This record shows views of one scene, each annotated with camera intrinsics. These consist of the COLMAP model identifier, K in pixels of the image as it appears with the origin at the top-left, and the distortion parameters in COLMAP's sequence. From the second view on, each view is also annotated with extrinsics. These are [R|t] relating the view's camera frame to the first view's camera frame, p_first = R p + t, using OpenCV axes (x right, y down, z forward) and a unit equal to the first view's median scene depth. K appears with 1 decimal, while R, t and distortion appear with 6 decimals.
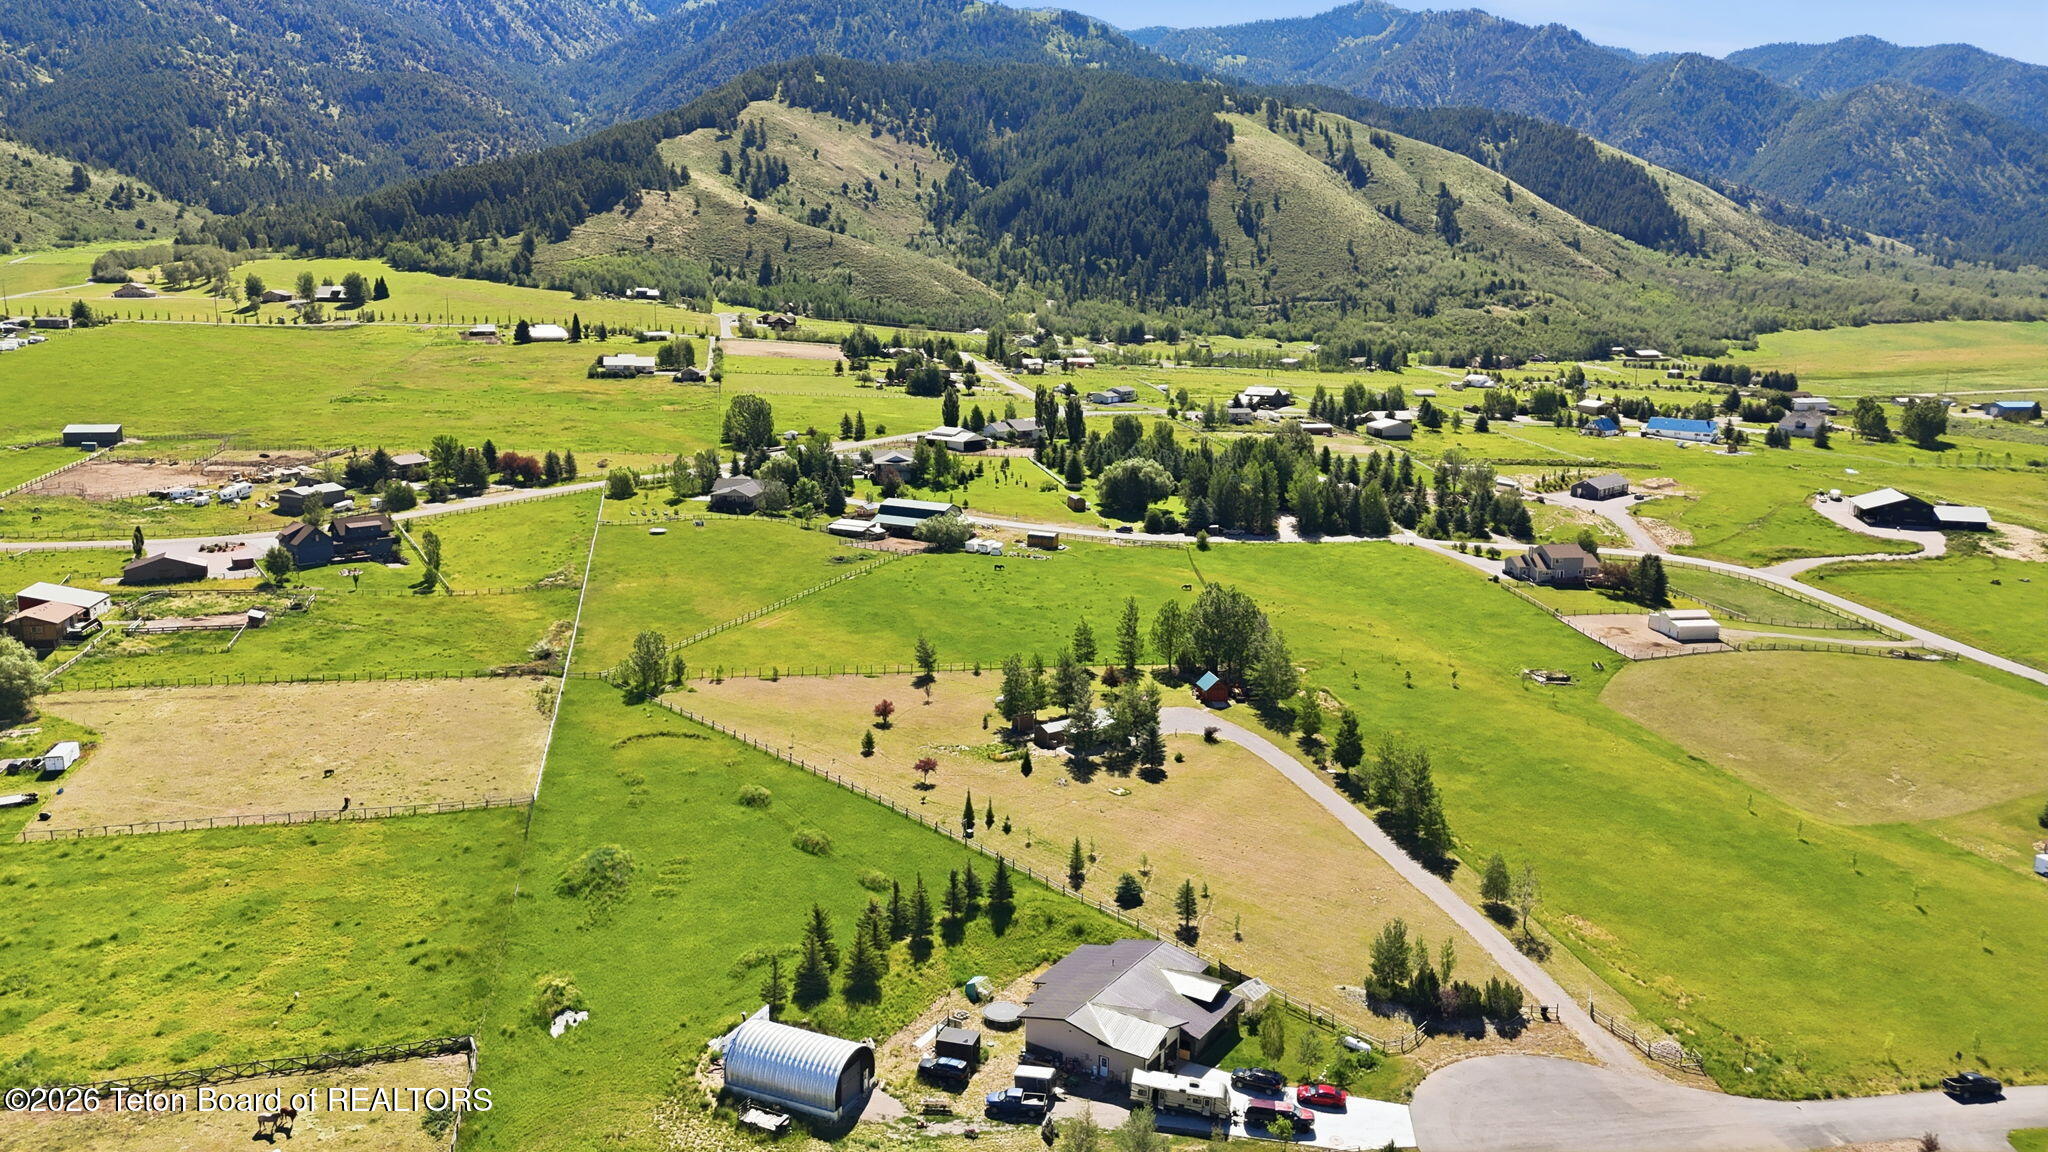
lens RADIAL K [[1493.4, 0, 1015.3], [0, 1493.4, 572.1], [0, 0, 1]] dist [0.063219, -0.038746]
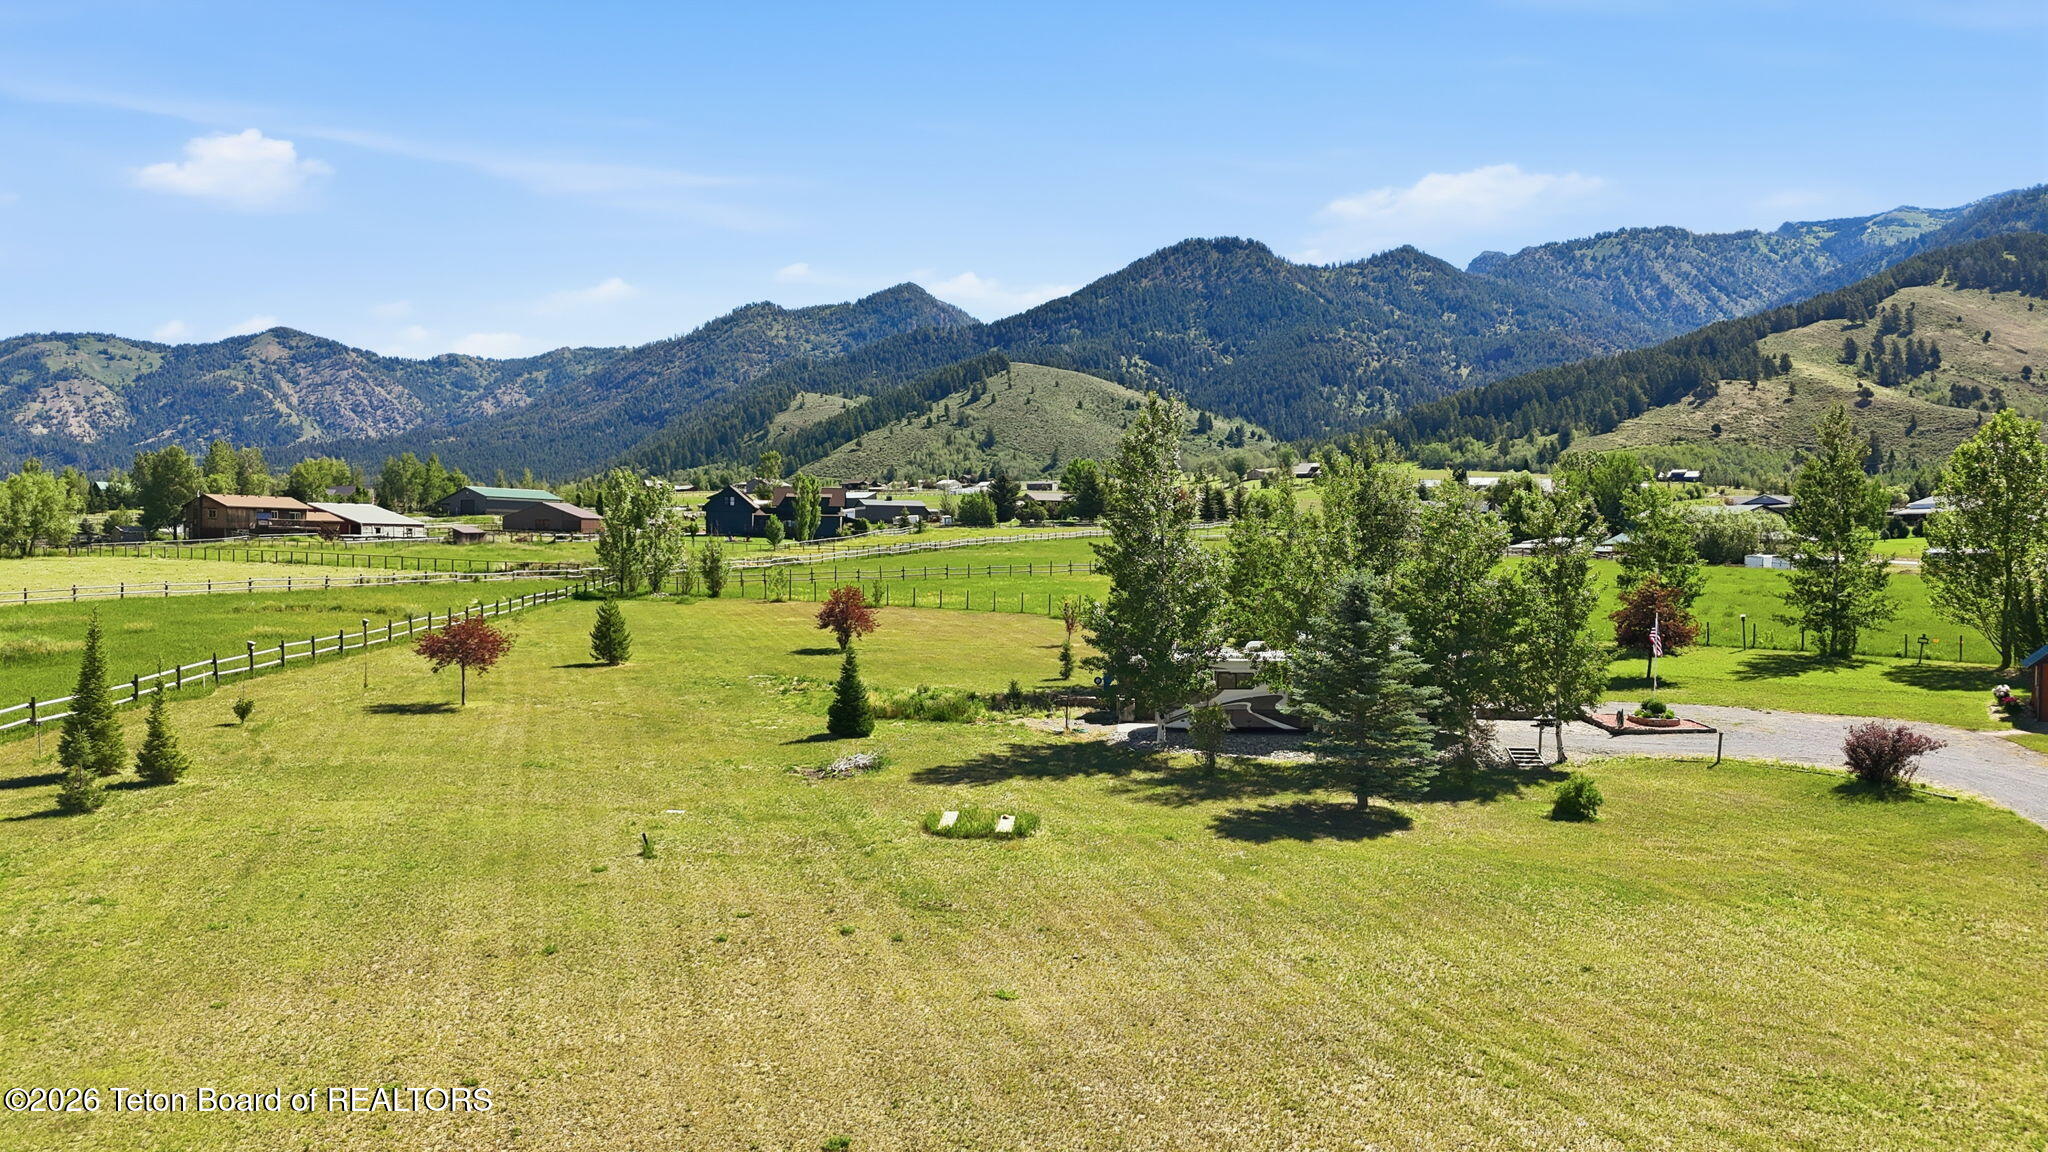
lens RADIAL K [[1500.0, 0, 1023.0], [0, 1500.0, 570.8], [0, 0, 1]] dist [0.069785, -0.065745]
pose [[0.743799, 0.007347, -0.668363, 0.092133], [-0.133711, 0.981363, -0.138015, 0.064695], [0.654893, 0.192023, 0.730919, 0.392488]]
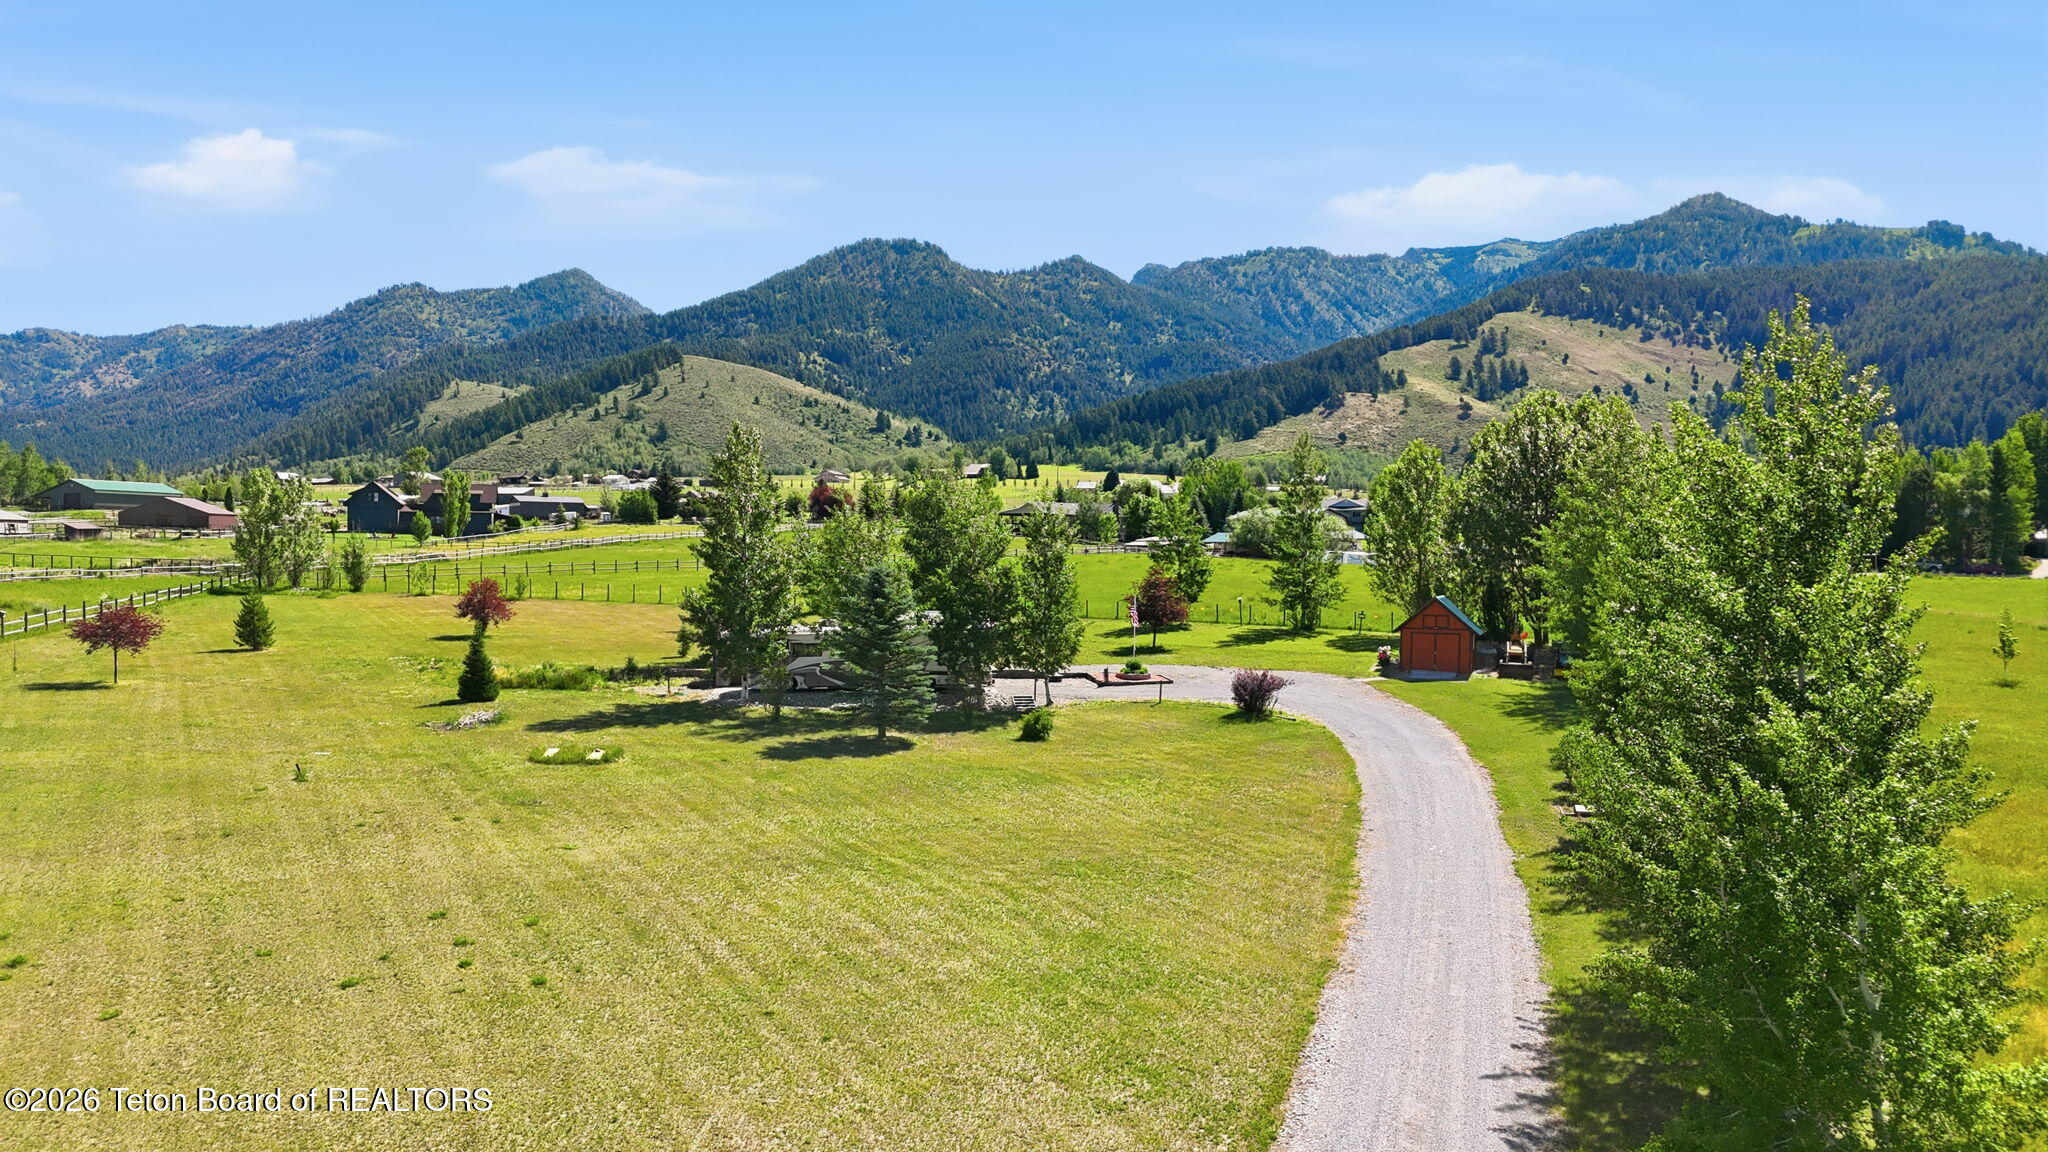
lens RADIAL K [[1500.0, 0, 1023.3], [0, 1500.0, 561.1], [0, 0, 1]] dist [0.069785, -0.065745]
pose [[0.867527, 0.002636, -0.497384, 0.118808], [-0.098897, 0.980934, -0.167296, 0.068855], [0.487460, 0.194323, 0.851247, 0.373390]]
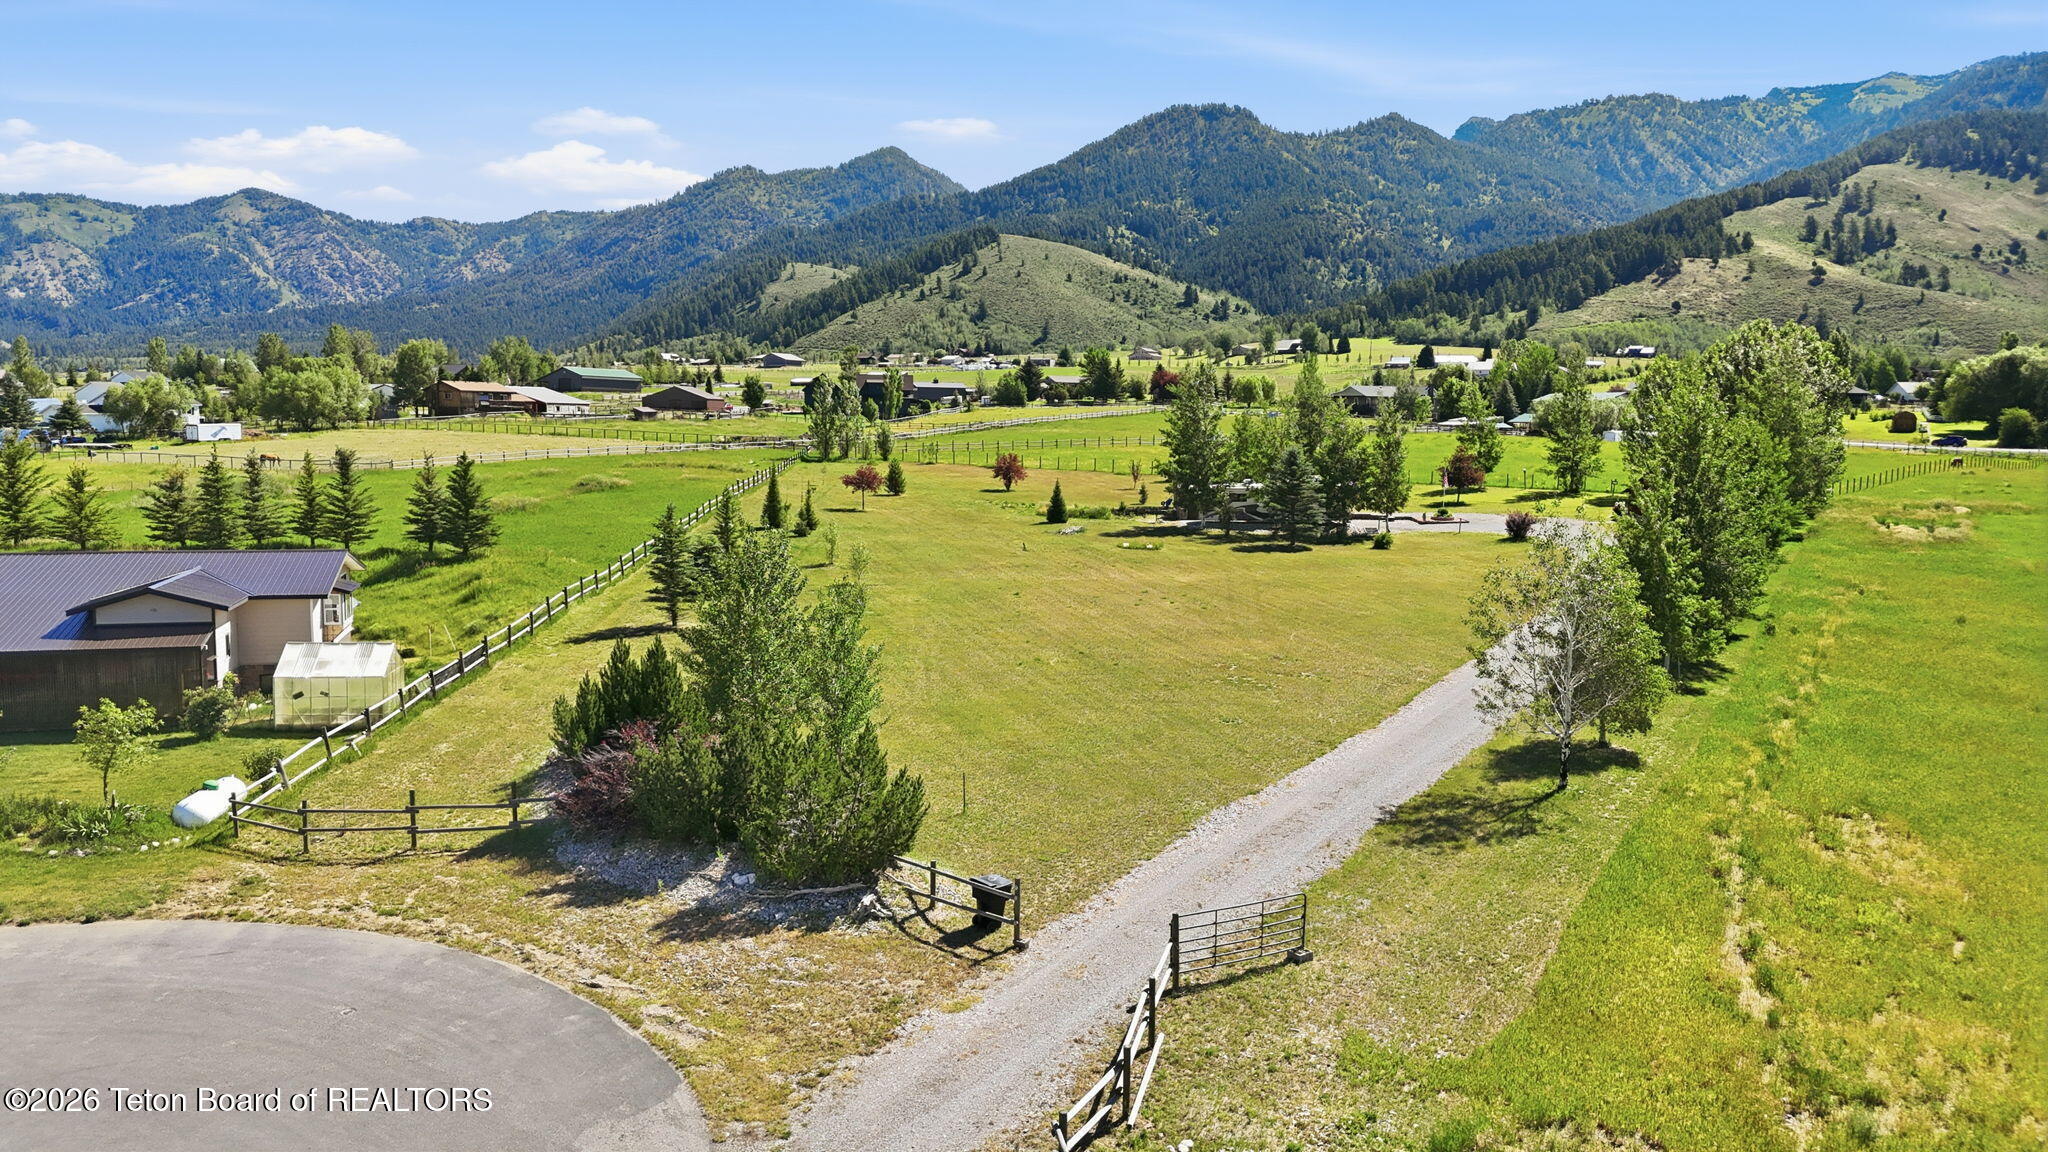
lens RADIAL K [[1500.0, 0, 1025.2], [0, 1500.0, 567.6], [0, 0, 1]] dist [0.069785, -0.065745]
pose [[0.753155, 0.064628, -0.654661, 0.163795], [-0.134145, 0.989340, -0.056661, 0.085331], [0.644020, 0.130494, 0.753796, 0.281005]]
